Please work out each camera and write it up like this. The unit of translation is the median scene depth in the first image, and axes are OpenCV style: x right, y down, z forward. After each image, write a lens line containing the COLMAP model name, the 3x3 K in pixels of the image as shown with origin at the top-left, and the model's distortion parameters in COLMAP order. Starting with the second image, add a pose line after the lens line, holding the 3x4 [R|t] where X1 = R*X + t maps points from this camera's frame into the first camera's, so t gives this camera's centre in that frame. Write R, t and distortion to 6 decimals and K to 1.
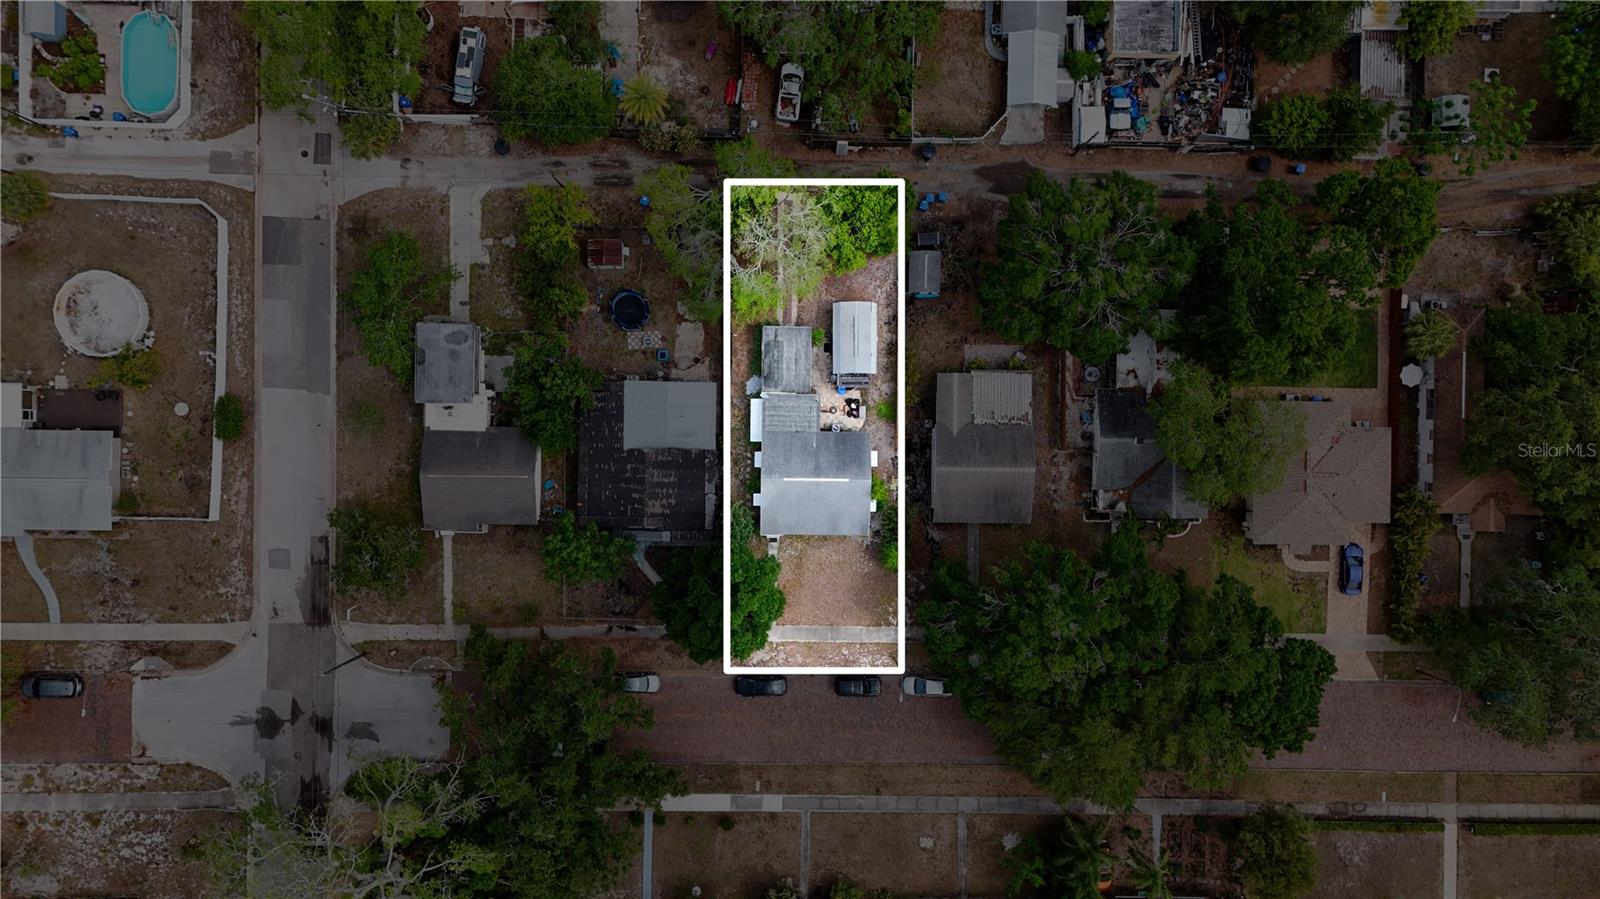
lens RADIAL K [[1189.5, 0, 802.6], [0, 1189.5, 450.9], [0, 0, 1]] dist [-0.000712, 0.000354]
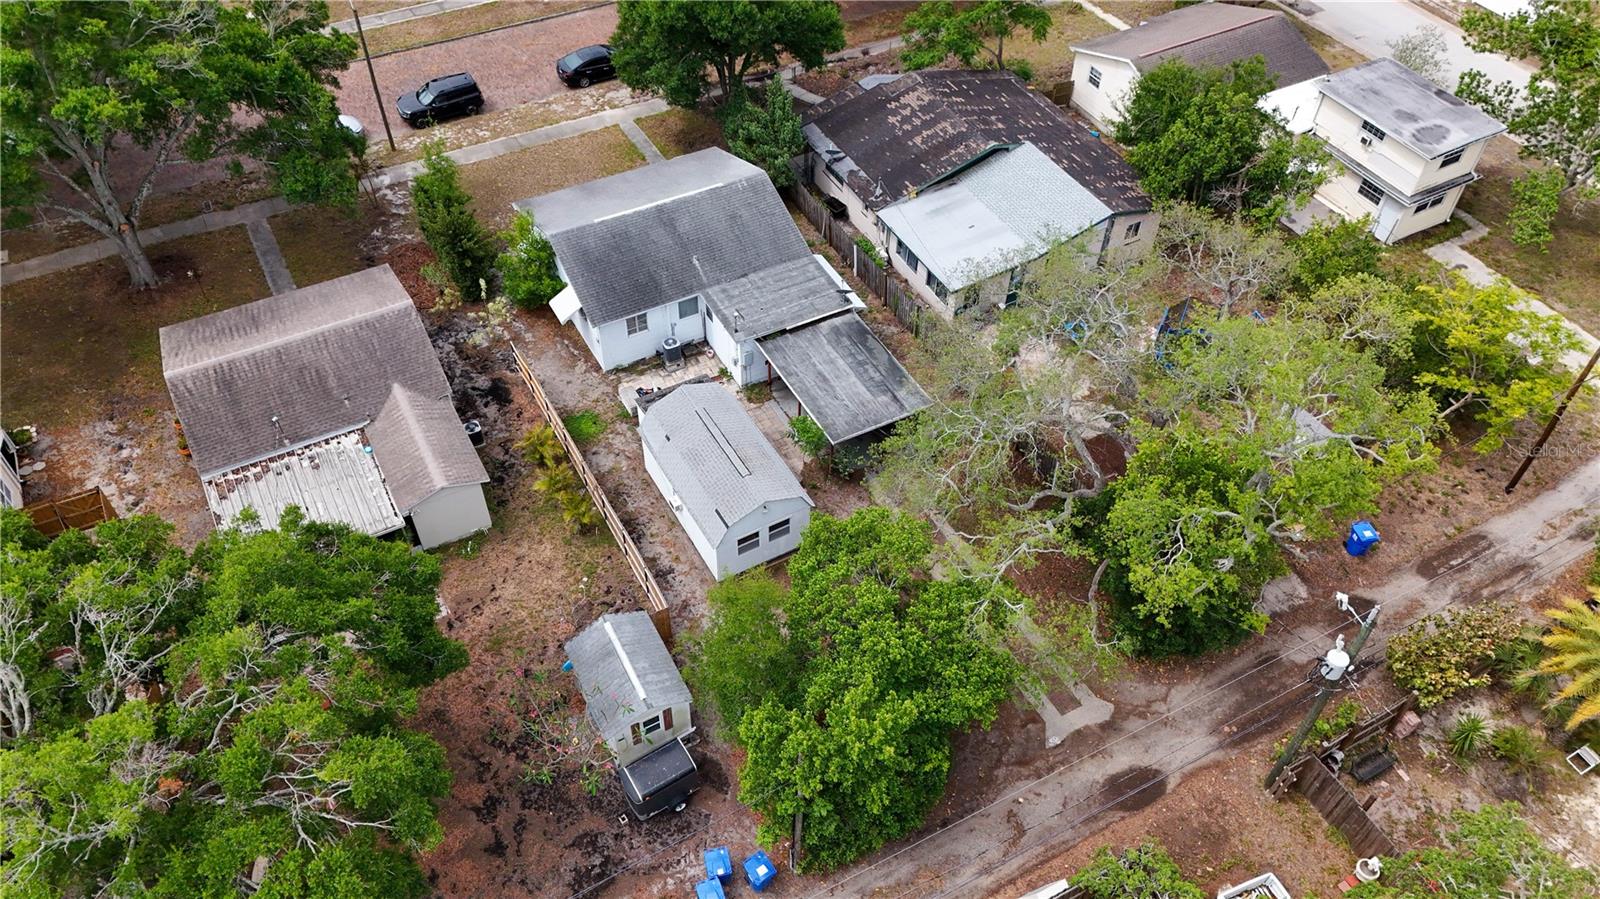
lens RADIAL K [[1189.5, 0, 802.6], [0, 1189.5, 450.9], [0, 0, 1]] dist [-0.000712, 0.000354]
pose [[-0.868718, 0.336391, -0.363552, 0.160360], [-0.493220, -0.654818, 0.572667, -0.324729], [-0.045420, 0.676797, 0.734767, 0.702934]]
